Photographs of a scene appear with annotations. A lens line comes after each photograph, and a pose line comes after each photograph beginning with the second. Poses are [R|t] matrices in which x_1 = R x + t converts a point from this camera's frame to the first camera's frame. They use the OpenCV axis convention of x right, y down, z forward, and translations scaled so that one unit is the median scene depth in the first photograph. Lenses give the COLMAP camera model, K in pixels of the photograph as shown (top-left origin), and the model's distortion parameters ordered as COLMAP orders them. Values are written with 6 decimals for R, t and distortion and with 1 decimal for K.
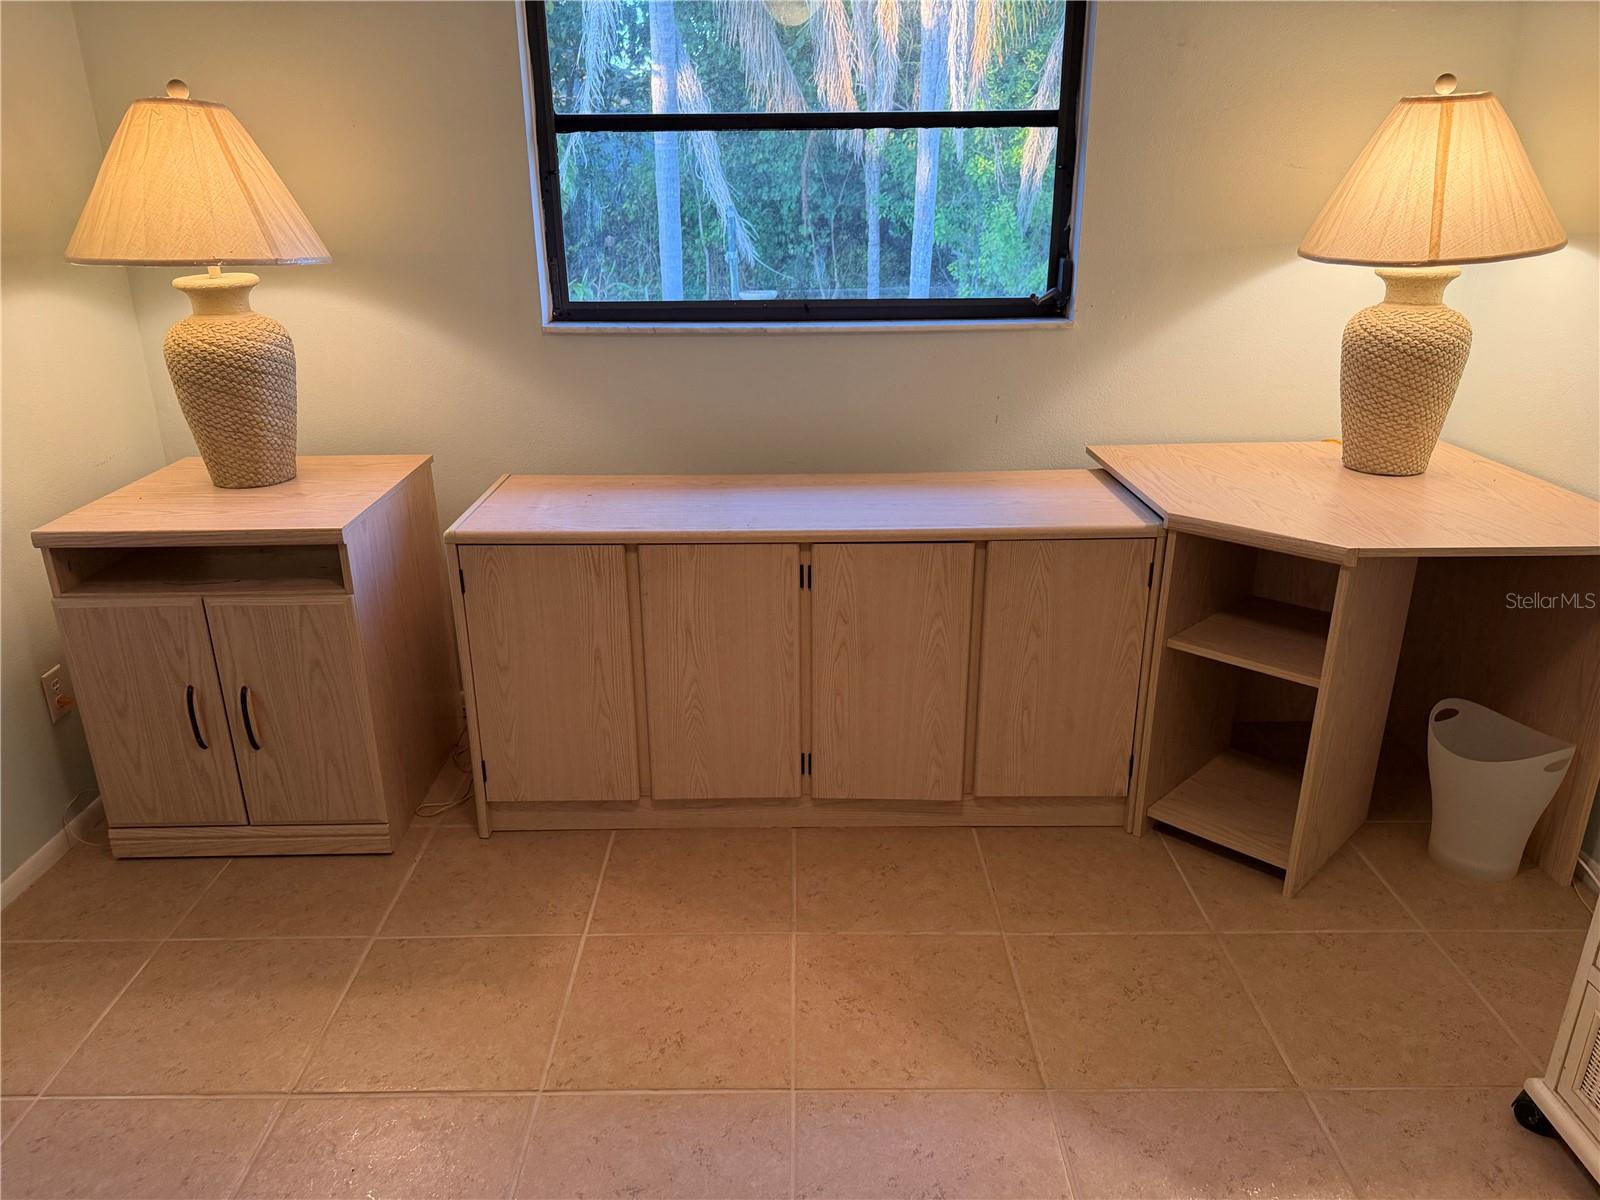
lens RADIAL K [[1103.3, 0, 800.0], [0, 1103.3, 600.0], [0, 0, 1]] dist [0.126536, -0.188444]
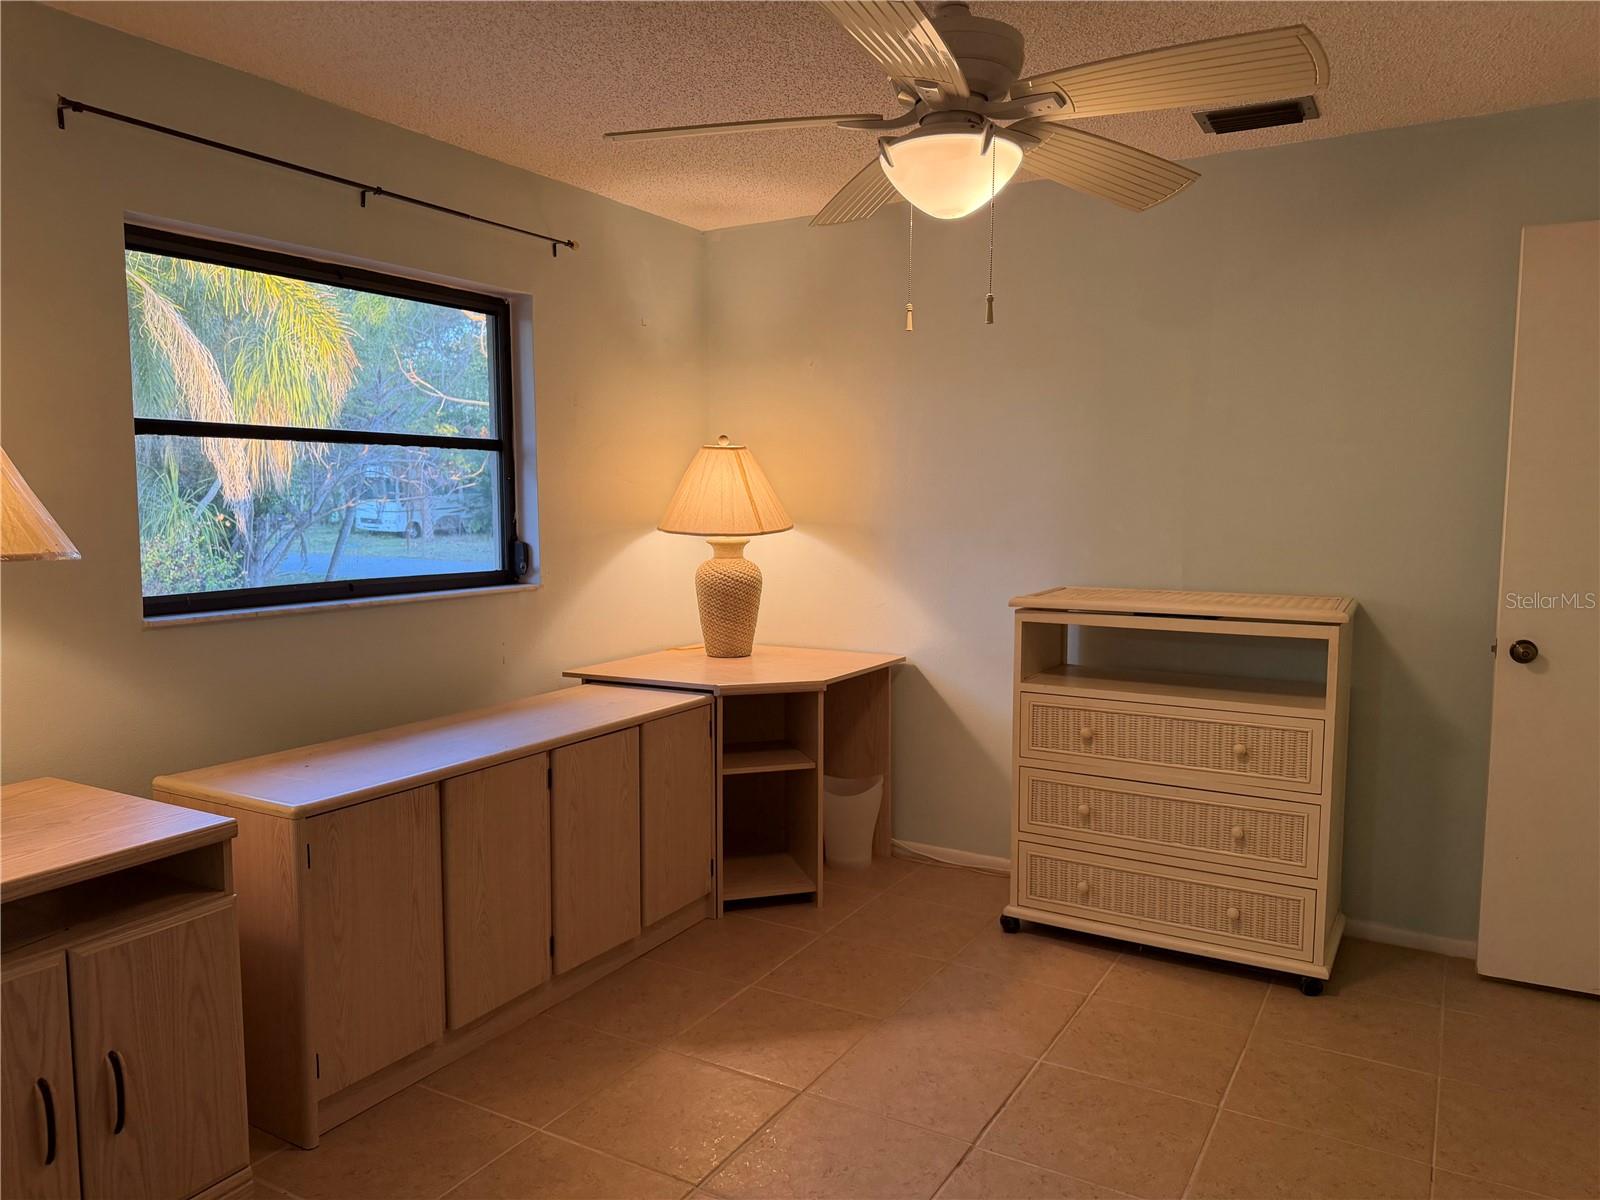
lens RADIAL K [[1163.4, 0, 800.0], [0, 1163.4, 600.0], [0, 0, 1]] dist [0.145717, -0.121177]
pose [[0.501811, -0.071111, 0.862049, -0.915733], [0.299655, 0.949192, -0.096133, -0.000221], [-0.811414, 0.306558, 0.497624, 0.049742]]
